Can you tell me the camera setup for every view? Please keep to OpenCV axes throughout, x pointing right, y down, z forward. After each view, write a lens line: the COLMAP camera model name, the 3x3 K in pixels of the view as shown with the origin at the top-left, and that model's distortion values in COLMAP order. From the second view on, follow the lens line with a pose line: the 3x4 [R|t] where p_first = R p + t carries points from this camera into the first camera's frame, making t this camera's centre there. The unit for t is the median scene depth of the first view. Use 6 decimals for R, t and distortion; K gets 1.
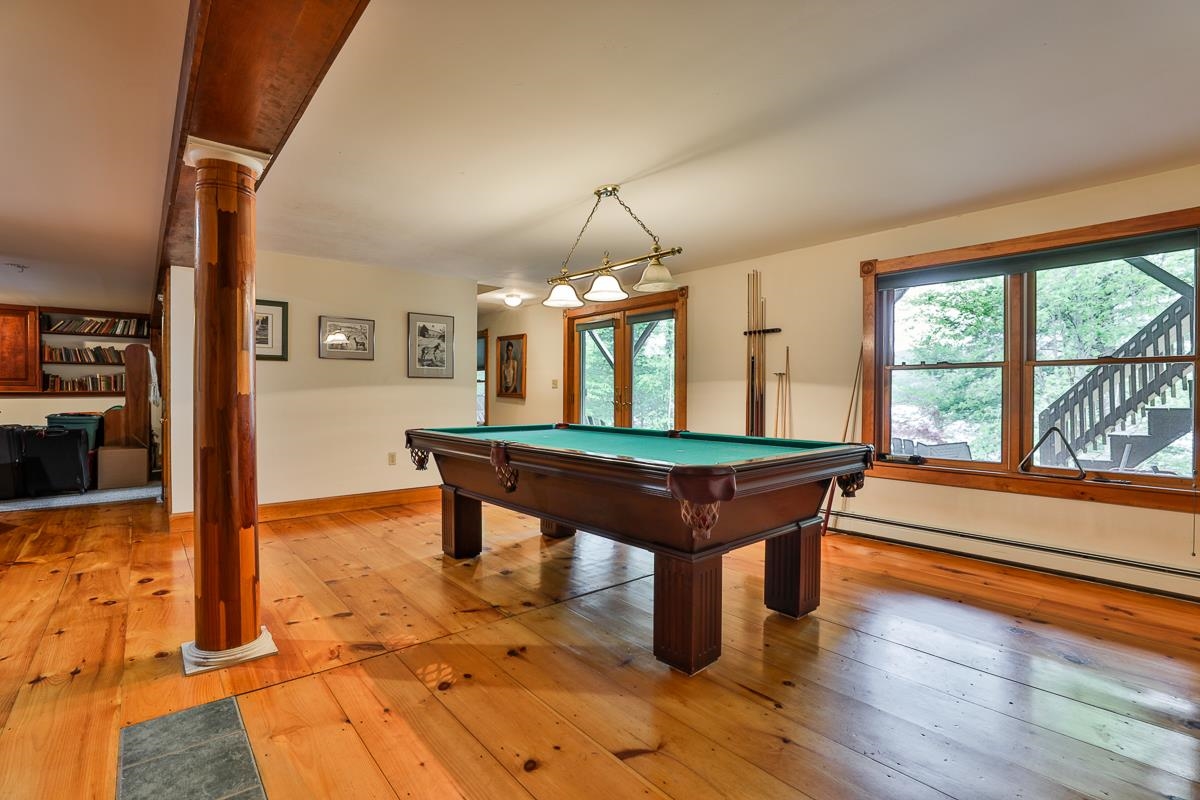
lens RADIAL K [[557.9, 0, 603.6], [0, 557.9, 399.0], [0, 0, 1]] dist [-0.023478, 0.003639]
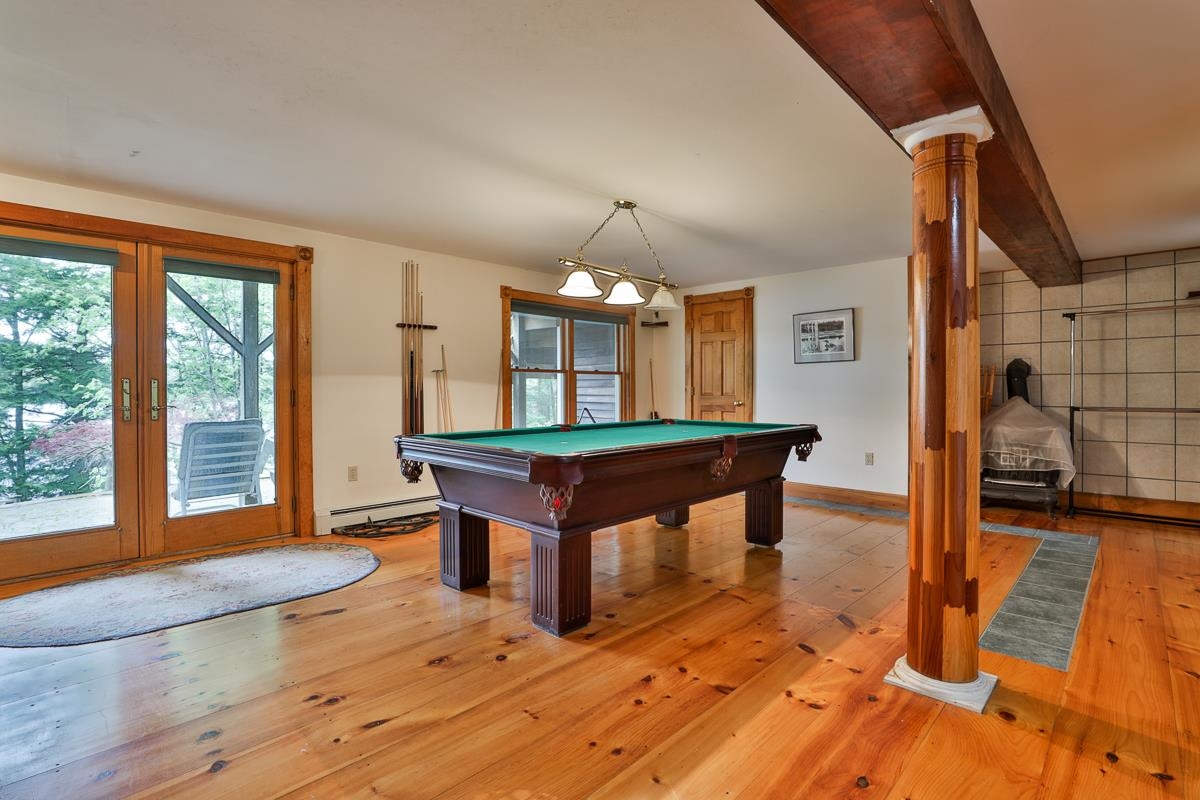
lens RADIAL K [[557.9, 0, 601.3], [0, 557.9, 392.3], [0, 0, 1]] dist [-0.023478, 0.003639]
pose [[-0.098591, -0.011682, 0.995059, -0.750507], [0.009941, 0.999870, 0.012723, -0.015240], [-0.995078, 0.011147, -0.098462, 0.810463]]
